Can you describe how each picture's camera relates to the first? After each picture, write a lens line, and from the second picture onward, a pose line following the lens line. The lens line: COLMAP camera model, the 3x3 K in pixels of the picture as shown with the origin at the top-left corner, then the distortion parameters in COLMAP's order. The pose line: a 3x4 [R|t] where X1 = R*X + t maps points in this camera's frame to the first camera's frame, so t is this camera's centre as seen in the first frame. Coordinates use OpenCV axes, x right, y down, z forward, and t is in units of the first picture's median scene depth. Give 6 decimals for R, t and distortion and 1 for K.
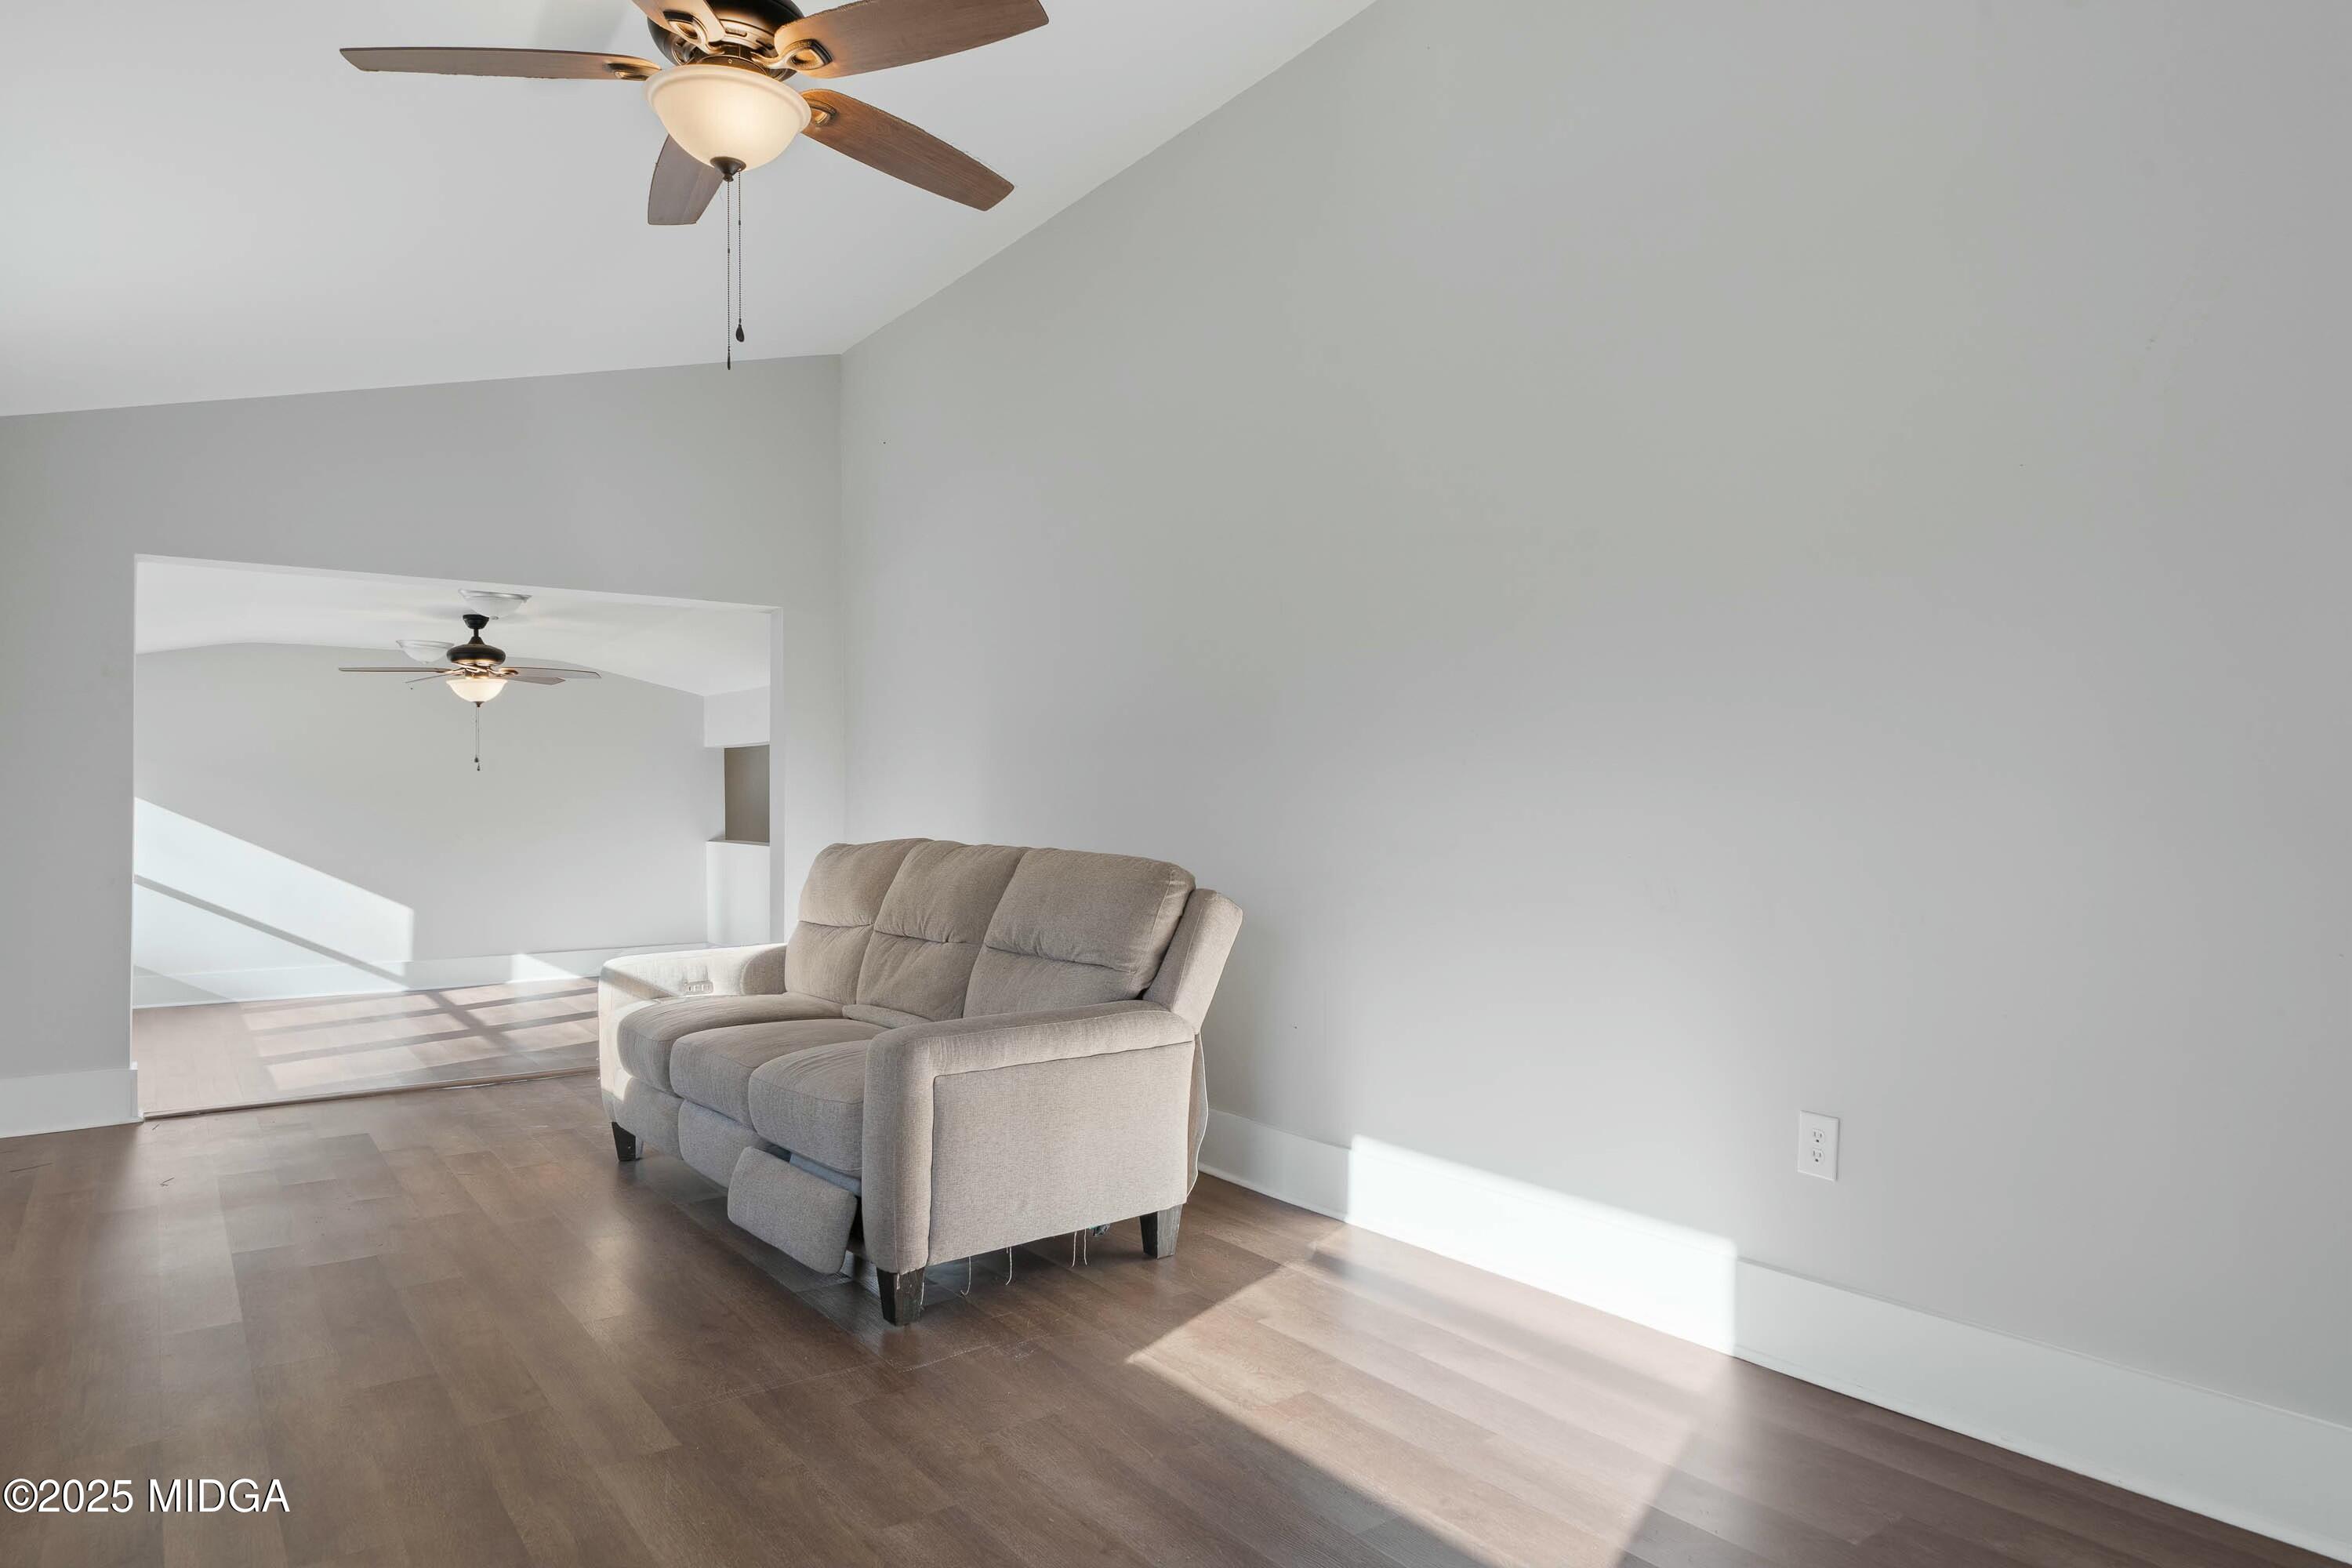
lens RADIAL K [[1405.2, 0, 1168.5], [0, 1405.2, 808.3], [0, 0, 1]] dist [0.007373, 0.002623]
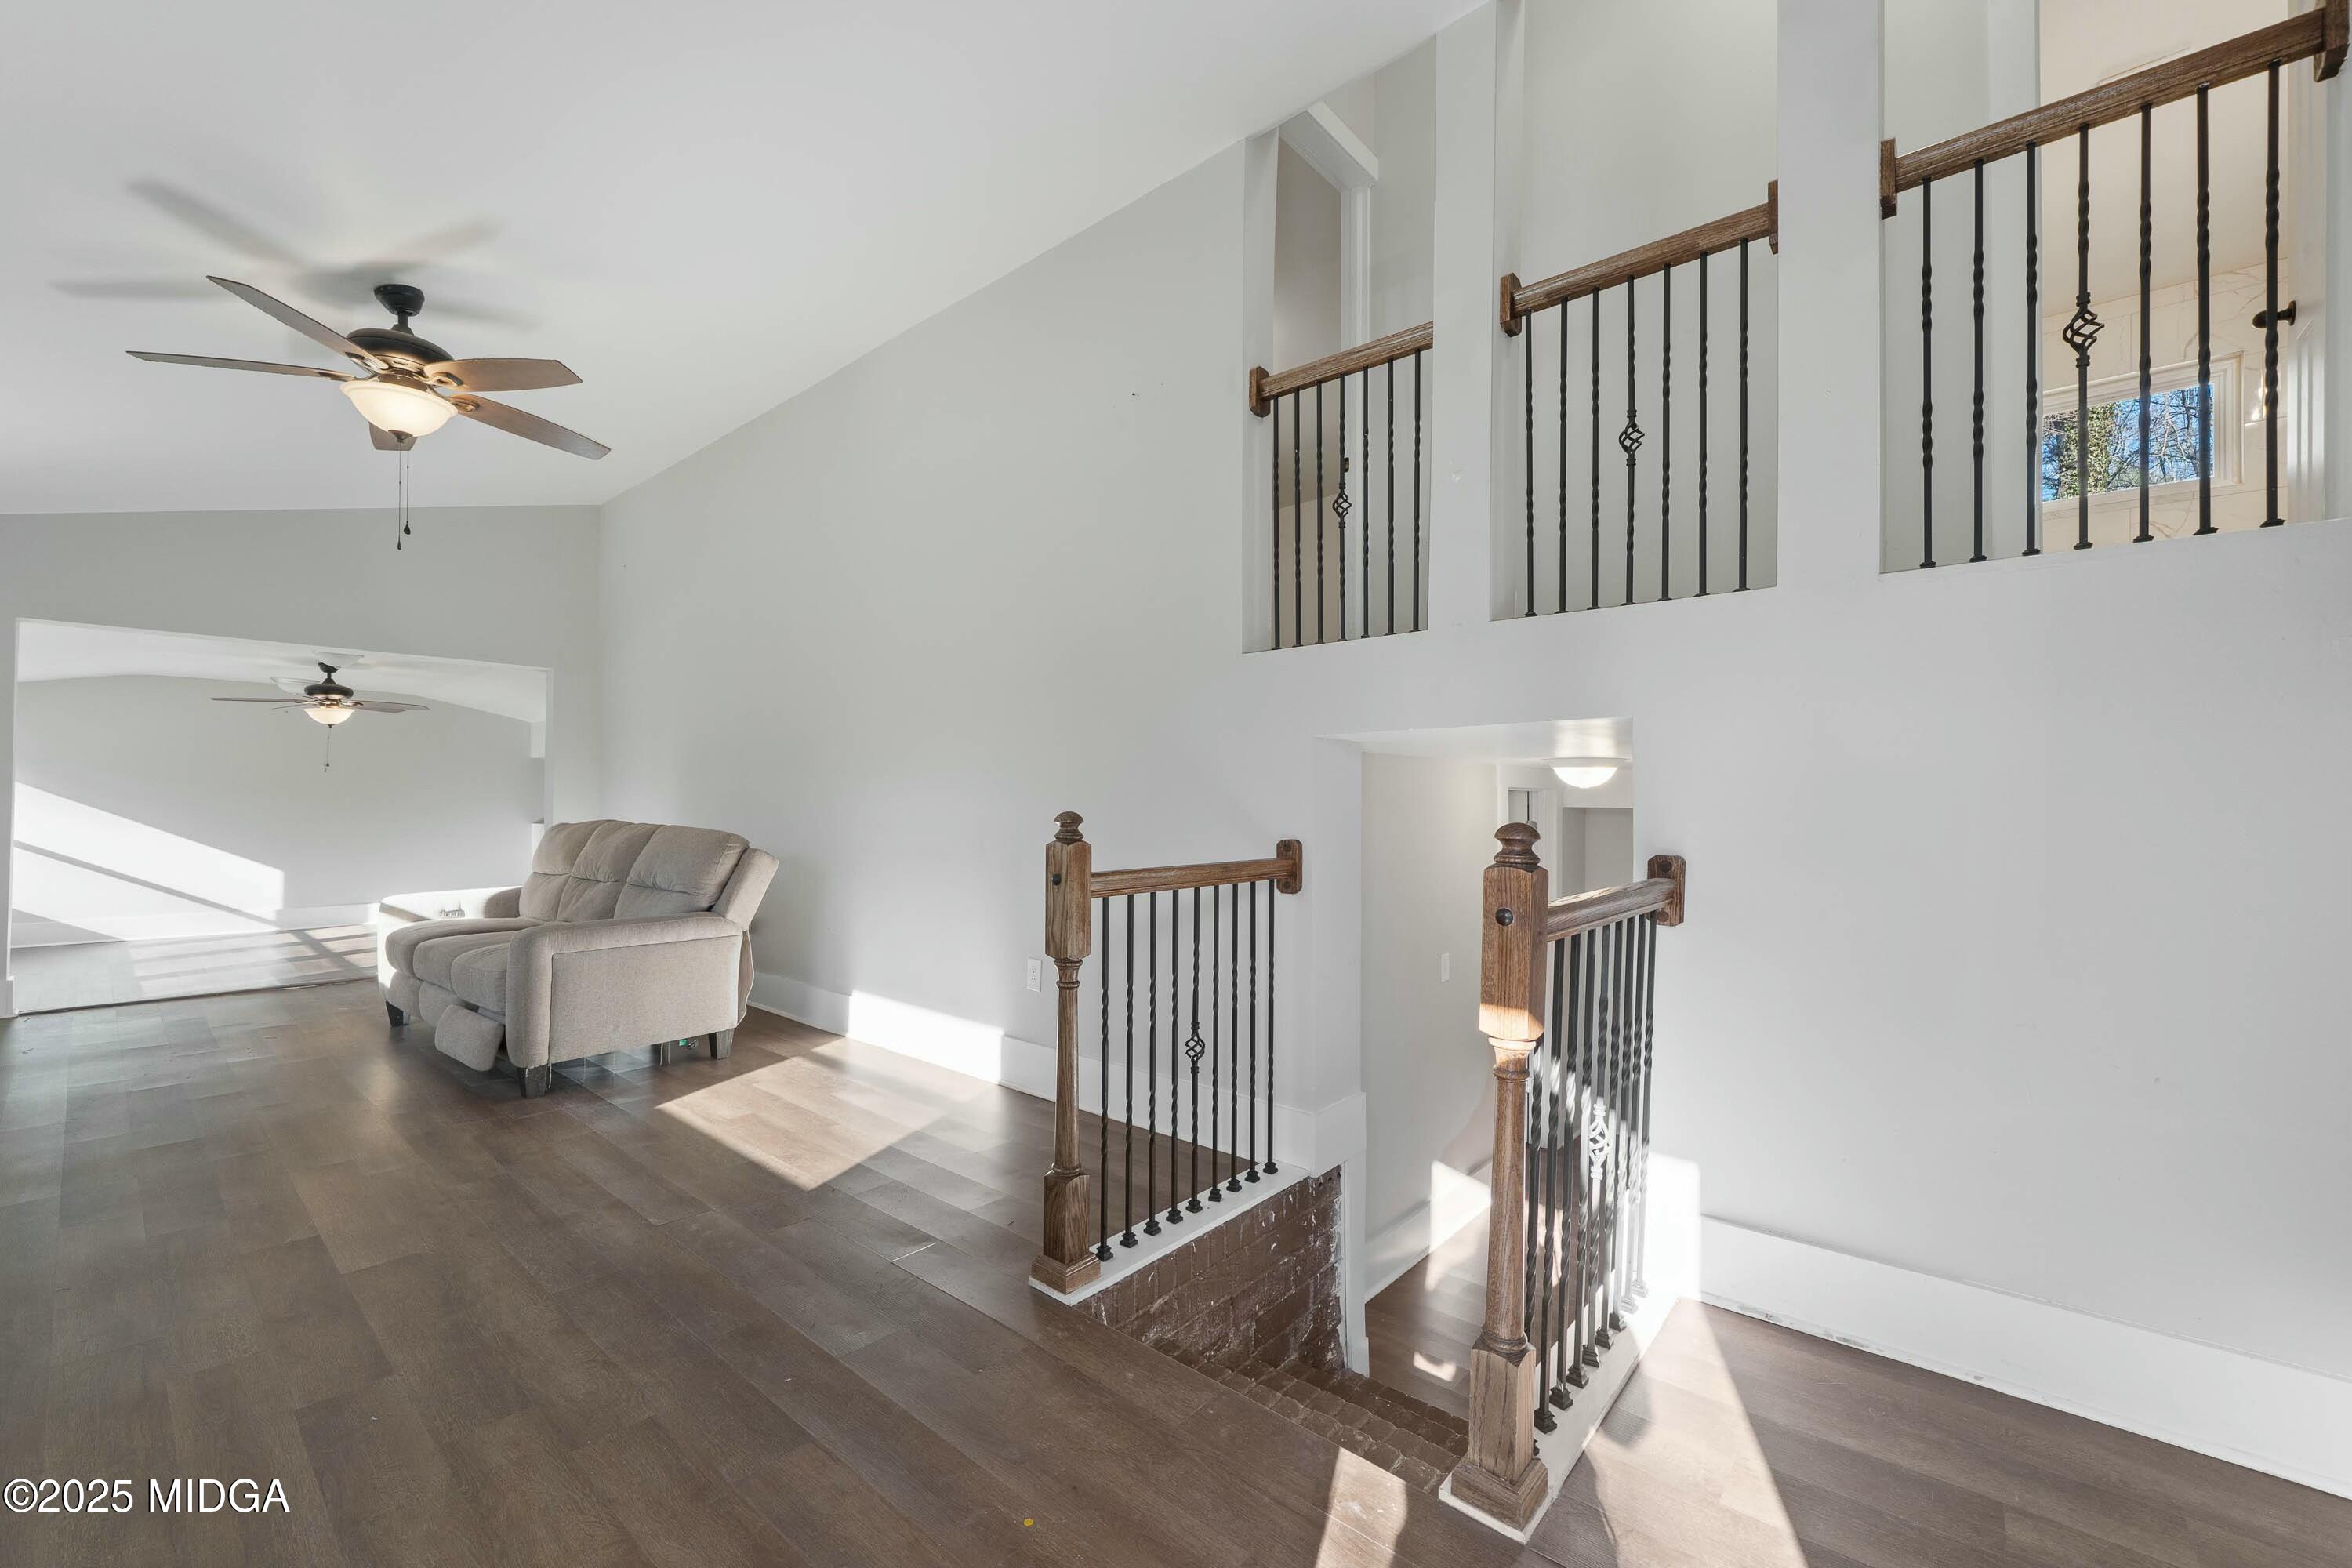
lens RADIAL K [[948.8, 0, 1164.6], [0, 948.8, 799.0], [0, 0, 1]] dist [0.002904, -0.000586]
pose [[0.975350, 0.009623, 0.220454, 0.256465], [-0.008195, 0.999939, -0.007390, 0.000634], [-0.220511, 0.005401, 0.975369, -0.260570]]
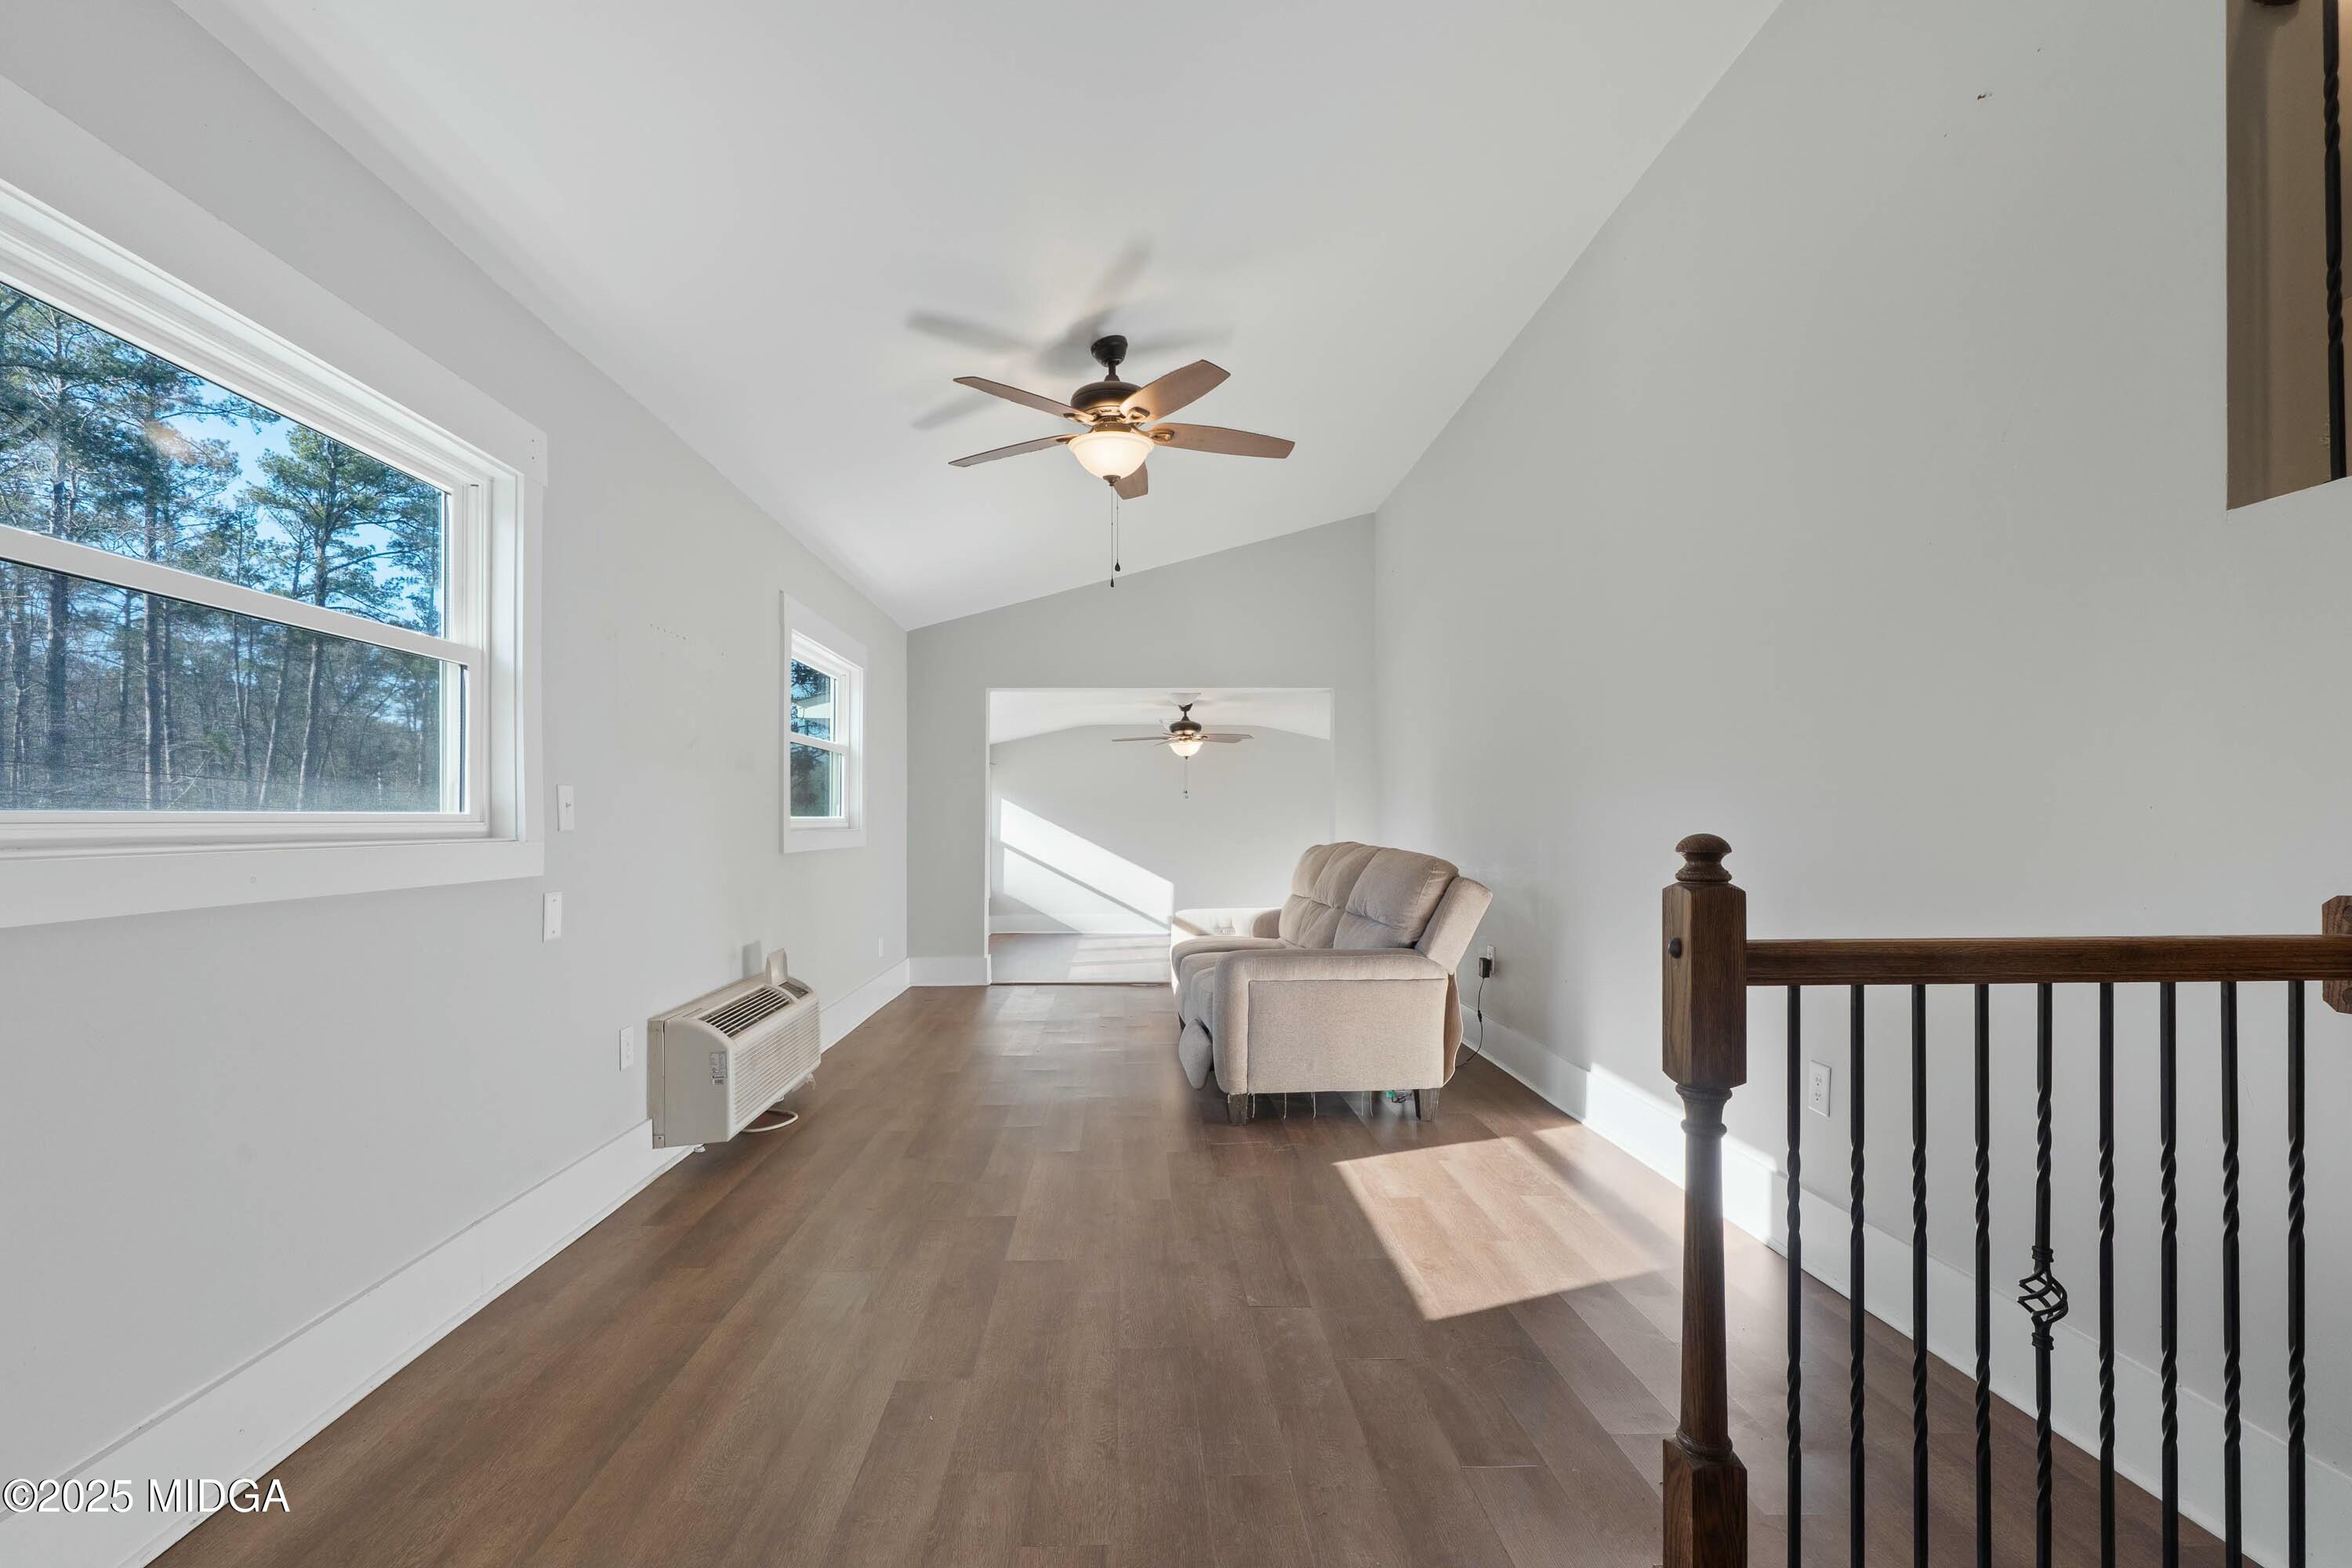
lens RADIAL K [[1081.6, 0, 1148.8], [0, 1081.6, 825.7], [0, 0, 1]] dist [-0.000327, 0.000009]
pose [[0.823054, 0.002954, -0.567955, 0.386377], [-0.000966, 0.999992, 0.003800, -0.000085], [0.567962, -0.002579, 0.823051, -0.110523]]
